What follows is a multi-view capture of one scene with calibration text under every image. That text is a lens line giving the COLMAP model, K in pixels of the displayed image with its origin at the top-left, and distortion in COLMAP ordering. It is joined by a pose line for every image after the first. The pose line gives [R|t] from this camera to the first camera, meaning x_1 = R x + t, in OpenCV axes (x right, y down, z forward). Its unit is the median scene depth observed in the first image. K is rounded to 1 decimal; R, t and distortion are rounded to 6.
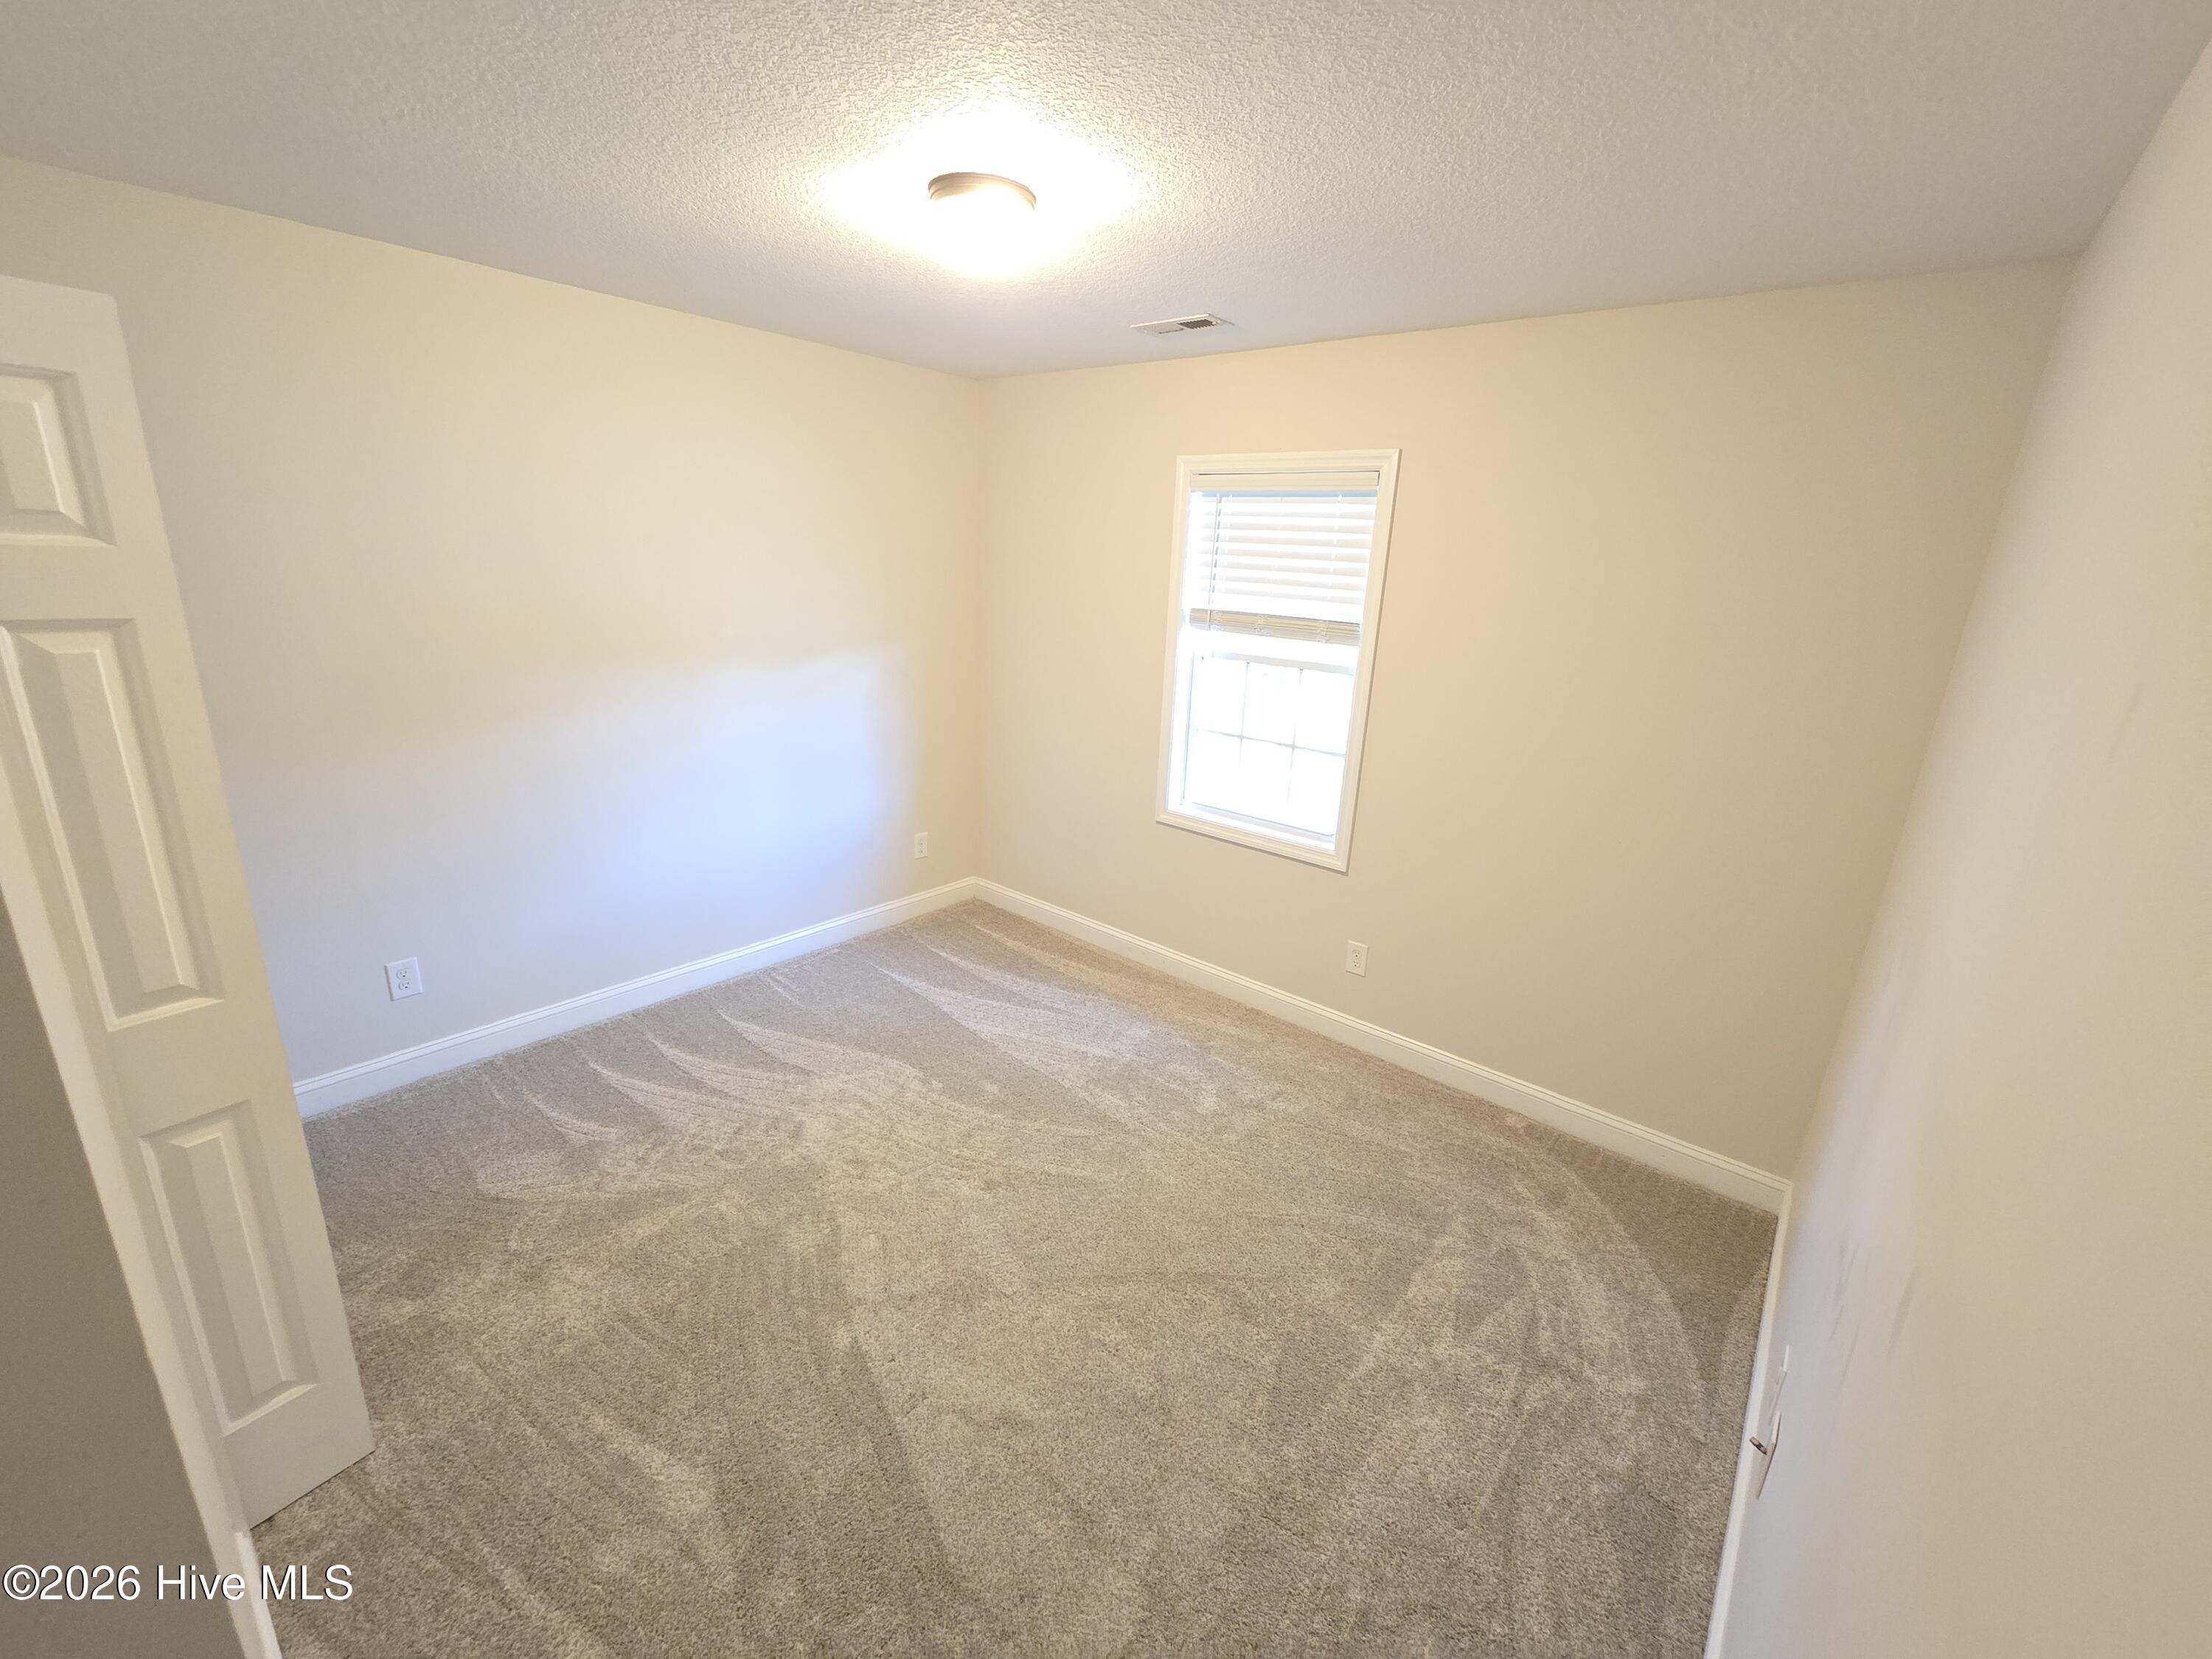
lens RADIAL K [[909.4, 0, 1098.9], [0, 909.4, 821.4], [0, 0, 1]] dist [0.003454, -0.001753]
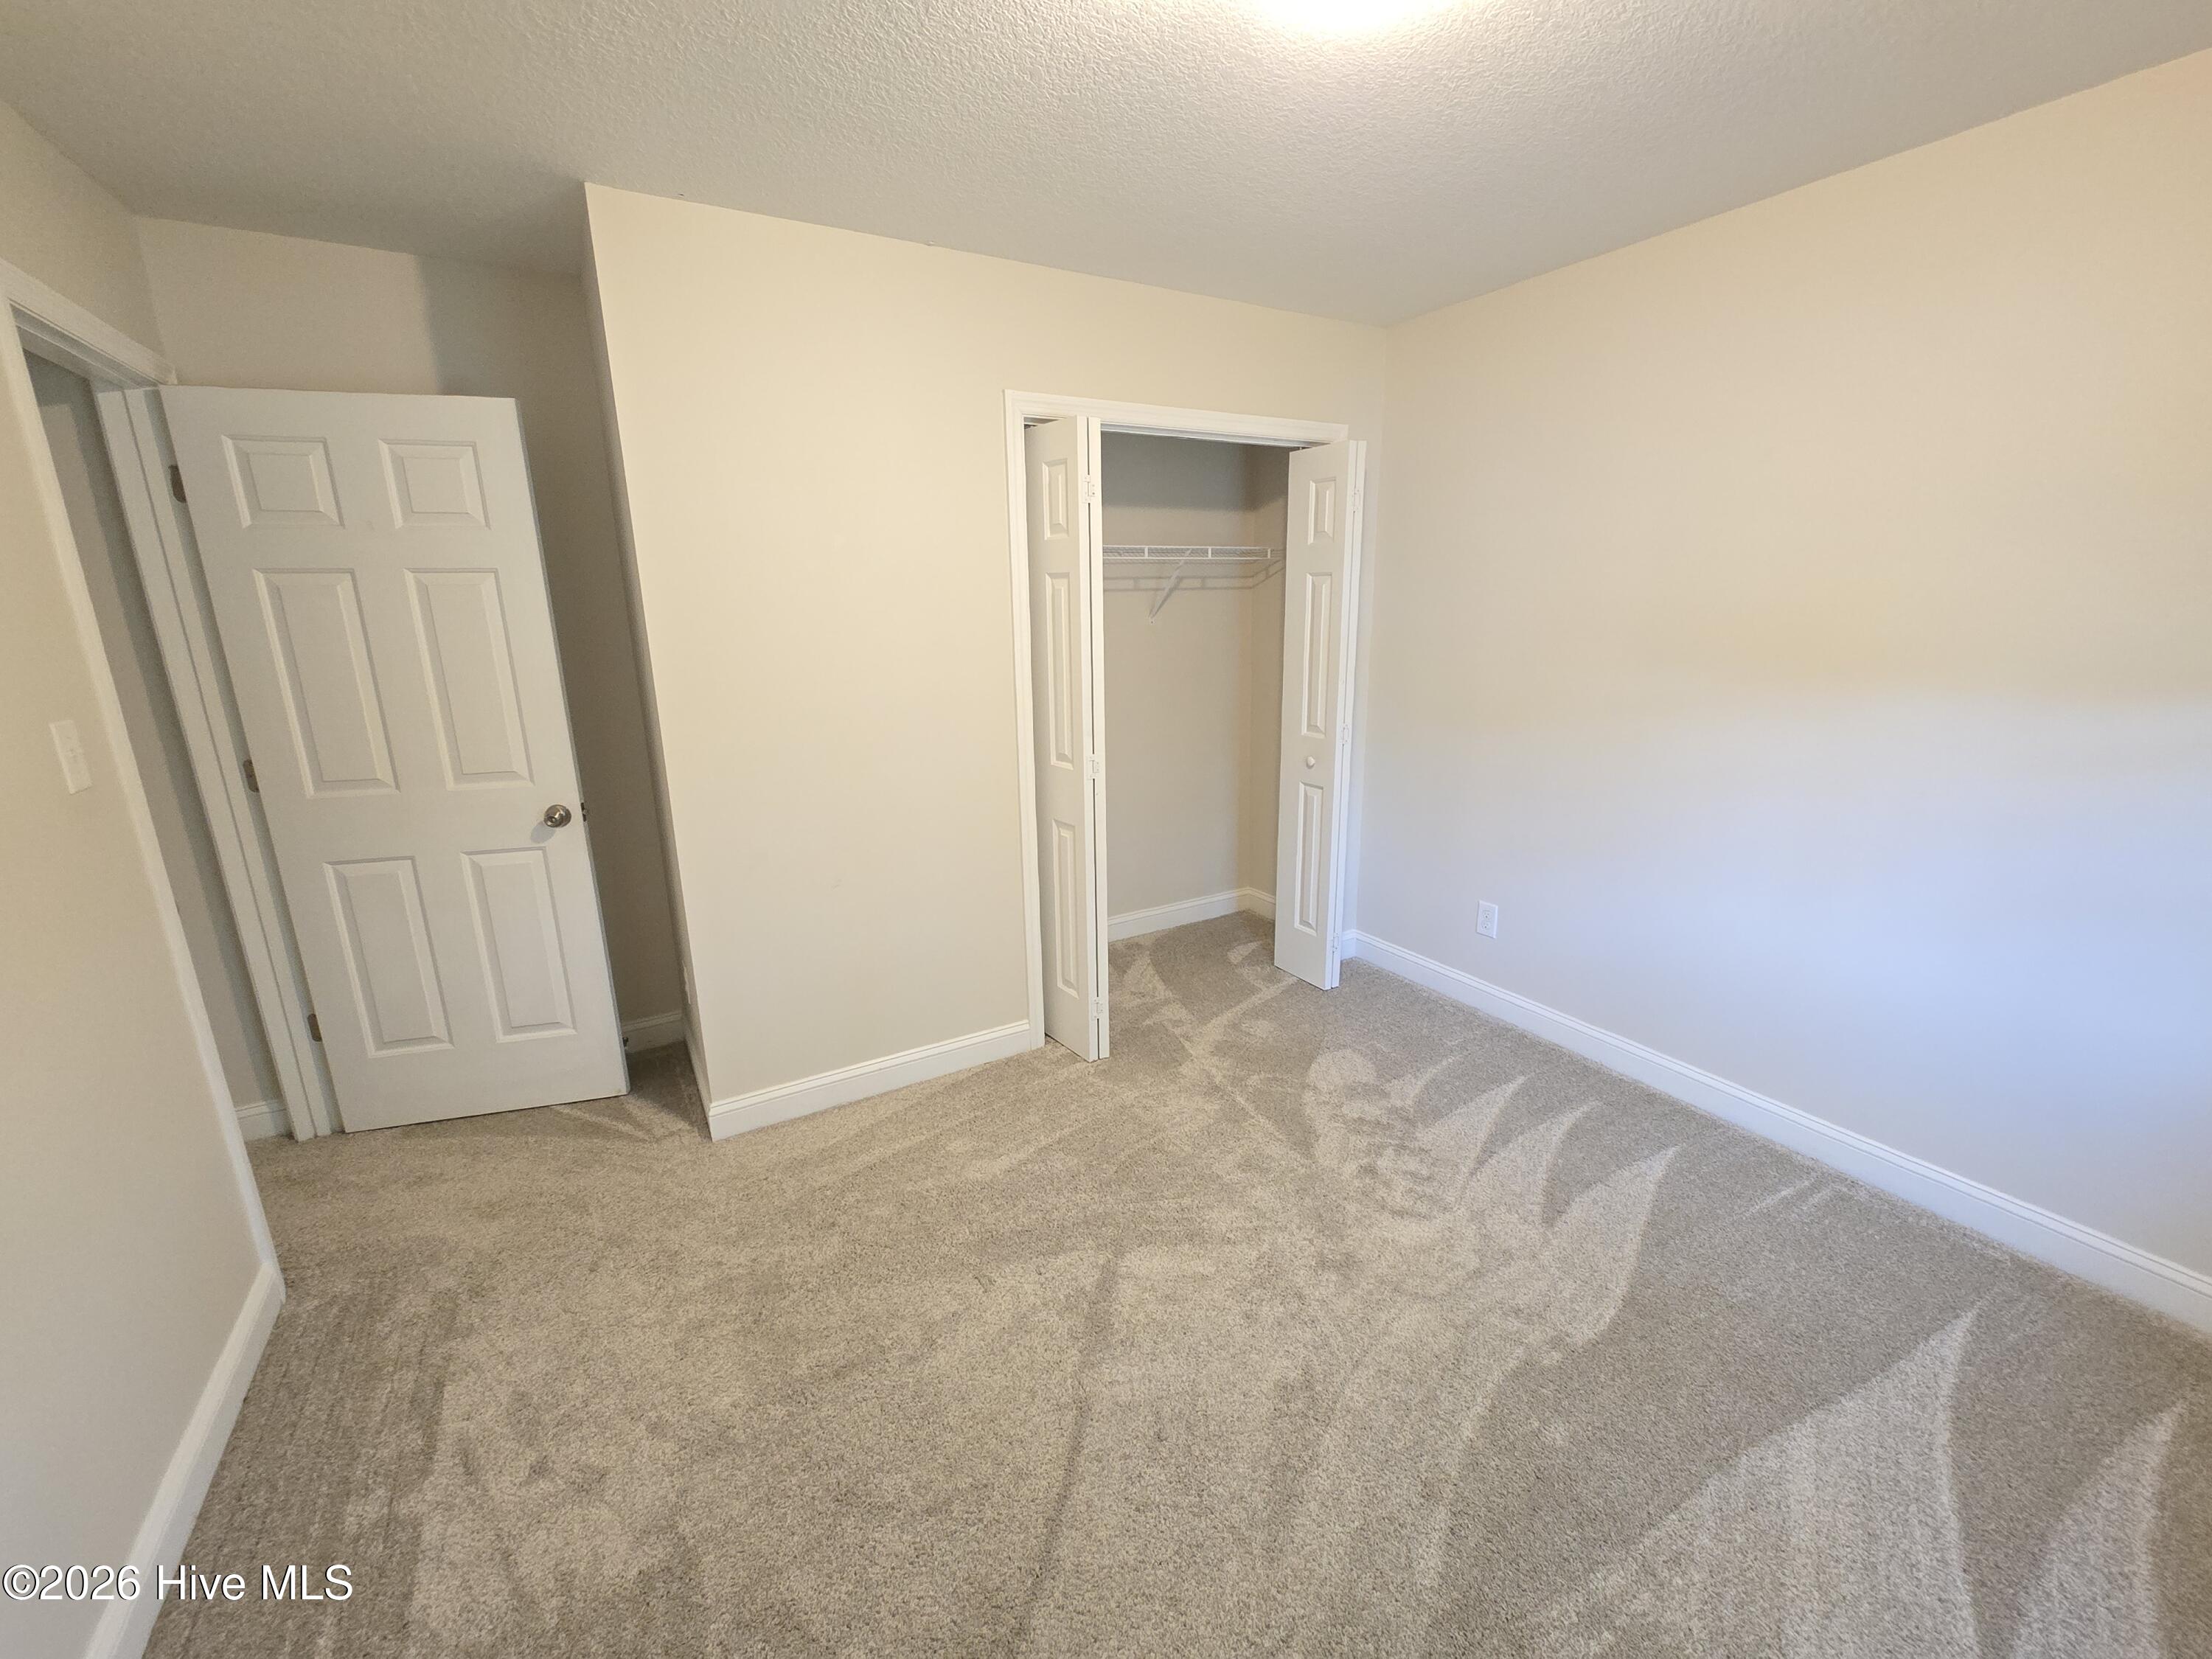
lens RADIAL K [[909.4, 0, 1098.6], [0, 909.4, 835.3], [0, 0, 1]] dist [0.003454, -0.001753]
pose [[-0.340173, 0.190160, -0.920935, 0.421690], [-0.270492, 0.918163, 0.289501, -0.116408], [0.900620, 0.347586, -0.260897, 0.835249]]
